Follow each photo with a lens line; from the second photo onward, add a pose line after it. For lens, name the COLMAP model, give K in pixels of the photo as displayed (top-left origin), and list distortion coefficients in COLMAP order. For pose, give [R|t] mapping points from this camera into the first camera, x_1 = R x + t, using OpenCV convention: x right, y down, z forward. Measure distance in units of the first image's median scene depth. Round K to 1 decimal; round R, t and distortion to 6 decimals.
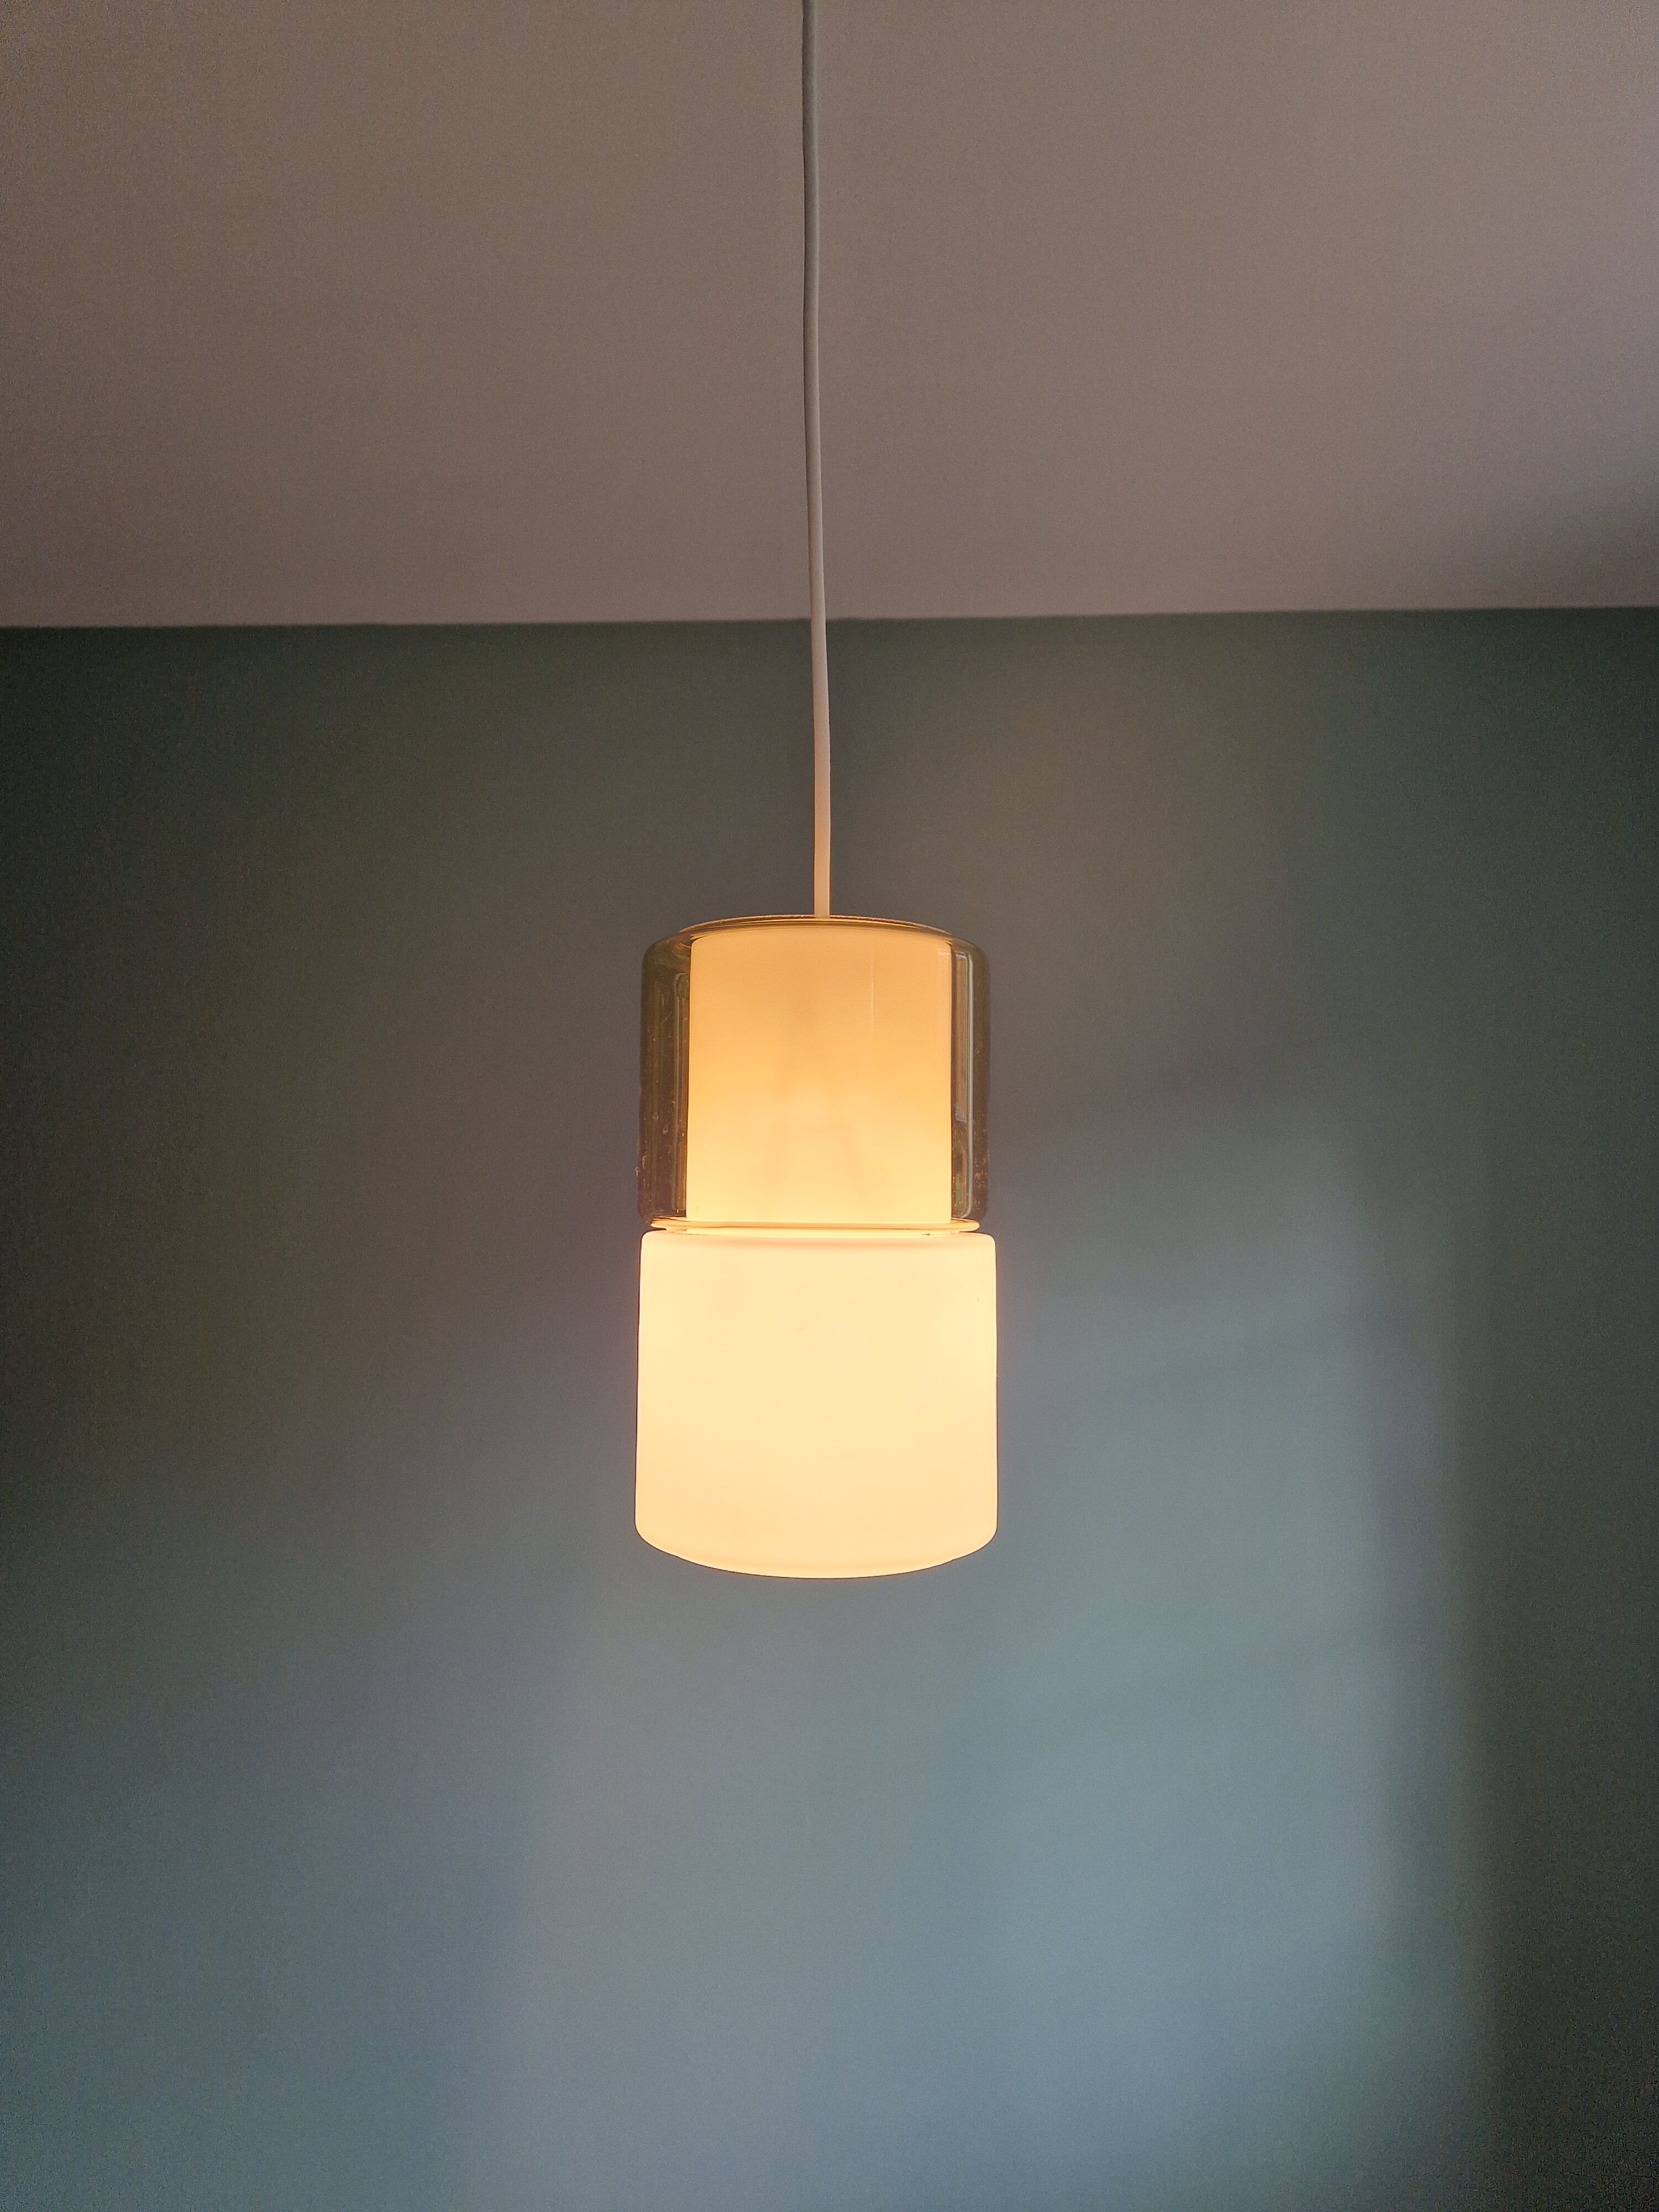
lens RADIAL K [[1467.1, 0, 829.5], [0, 1467.1, 1106.0], [0, 0, 1]] dist [-0.000159, -0.000130]
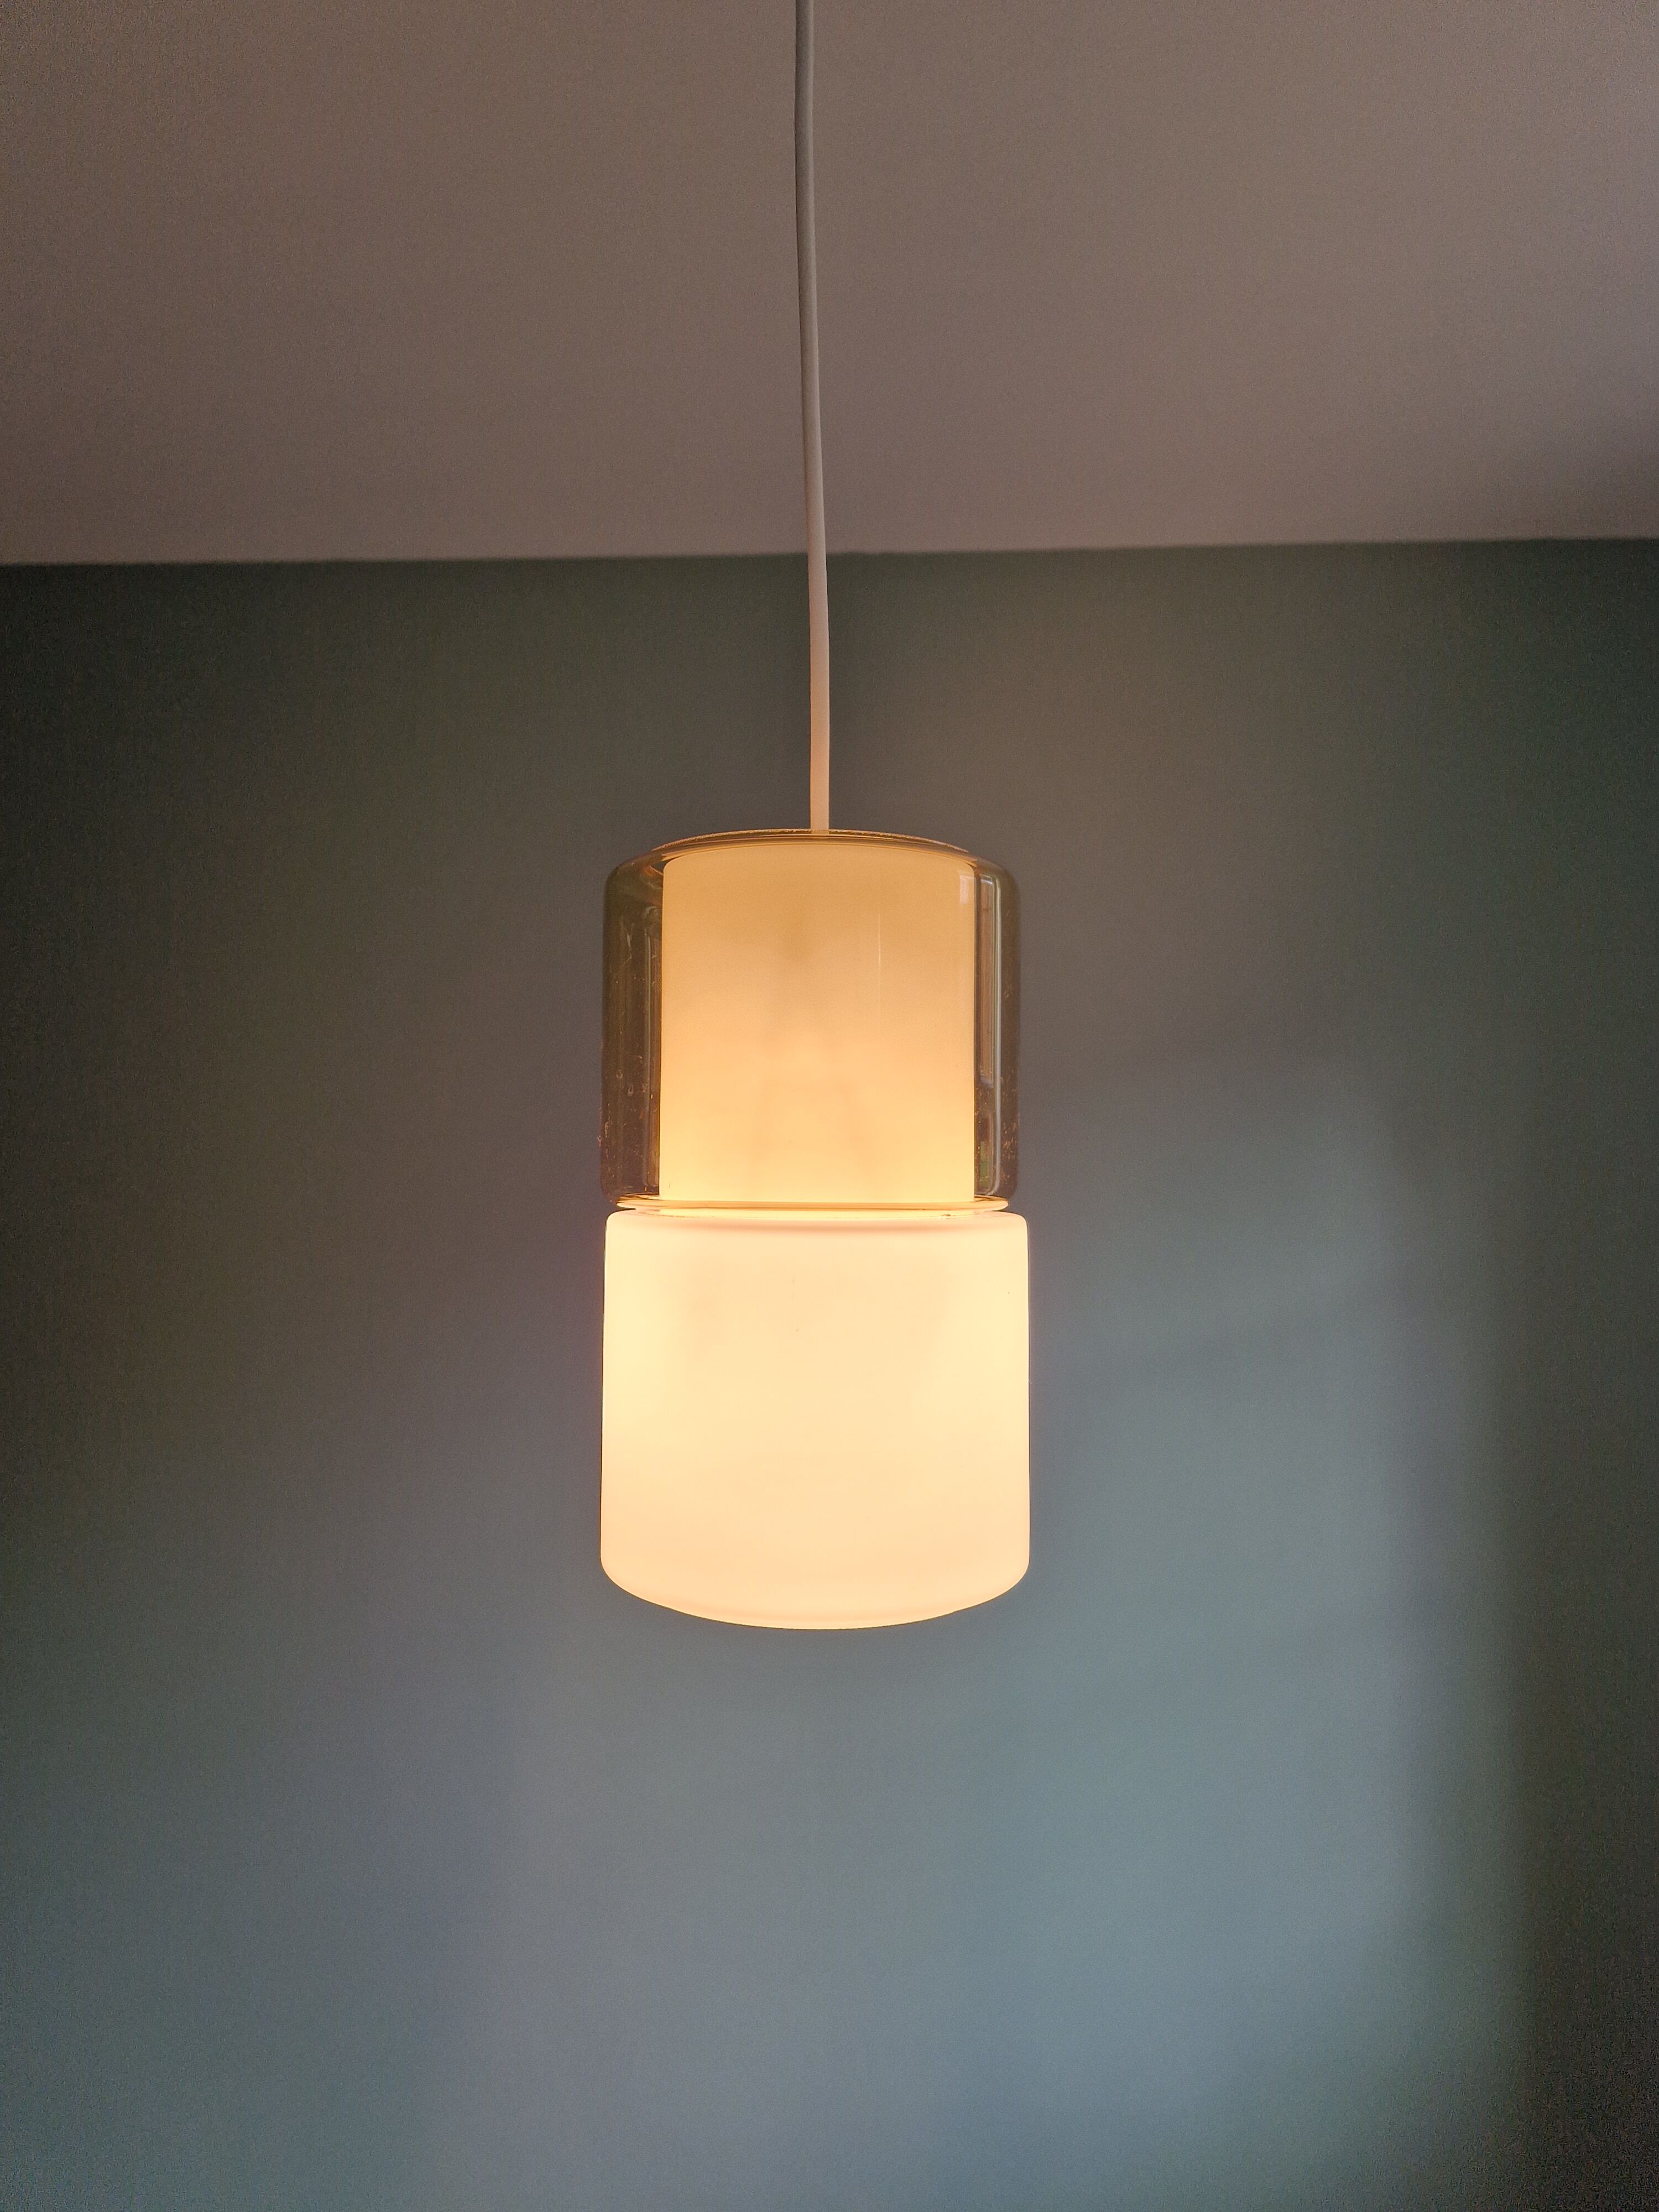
lens RADIAL K [[1486.8, 0, 862.2], [0, 1486.8, 1103.4], [0, 0, 1]] dist [-0.001483, -0.000371]
pose [[0.999778, -0.002076, 0.020967, 0.001117], [0.001799, 0.999911, 0.013213, 0.012513], [-0.020993, -0.013172, 0.999693, 0.152963]]
